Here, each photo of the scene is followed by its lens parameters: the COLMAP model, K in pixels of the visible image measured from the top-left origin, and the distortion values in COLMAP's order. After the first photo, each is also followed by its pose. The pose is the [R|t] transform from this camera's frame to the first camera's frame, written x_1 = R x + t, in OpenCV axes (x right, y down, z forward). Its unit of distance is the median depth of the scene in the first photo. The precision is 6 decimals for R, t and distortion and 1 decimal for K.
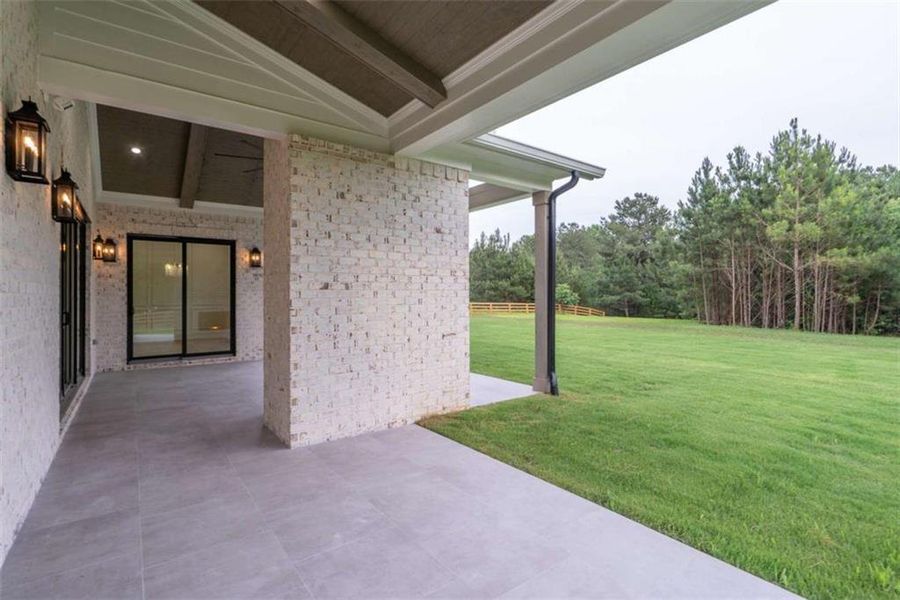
lens RADIAL K [[418.2, 0, 452.8], [0, 418.2, 296.7], [0, 0, 1]] dist [0.000752, 0.000123]
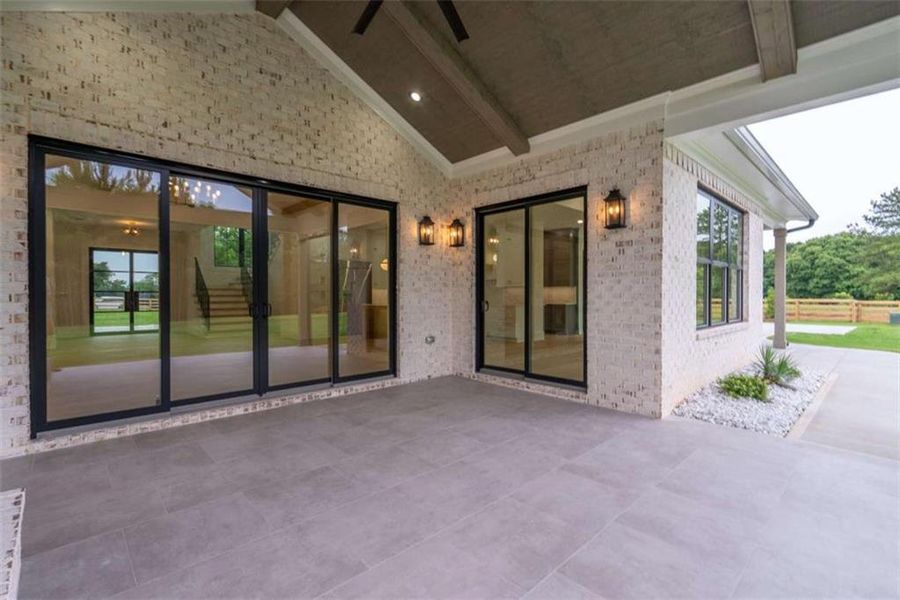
lens RADIAL K [[418.2, 0, 452.8], [0, 418.2, 296.7], [0, 0, 1]] dist [0.000752, 0.000123]
pose [[0.106004, 0.016936, -0.994221, 0.013473], [0.006192, 0.999824, 0.017692, 0.002064], [0.994346, -0.008032, 0.105880, 0.810836]]
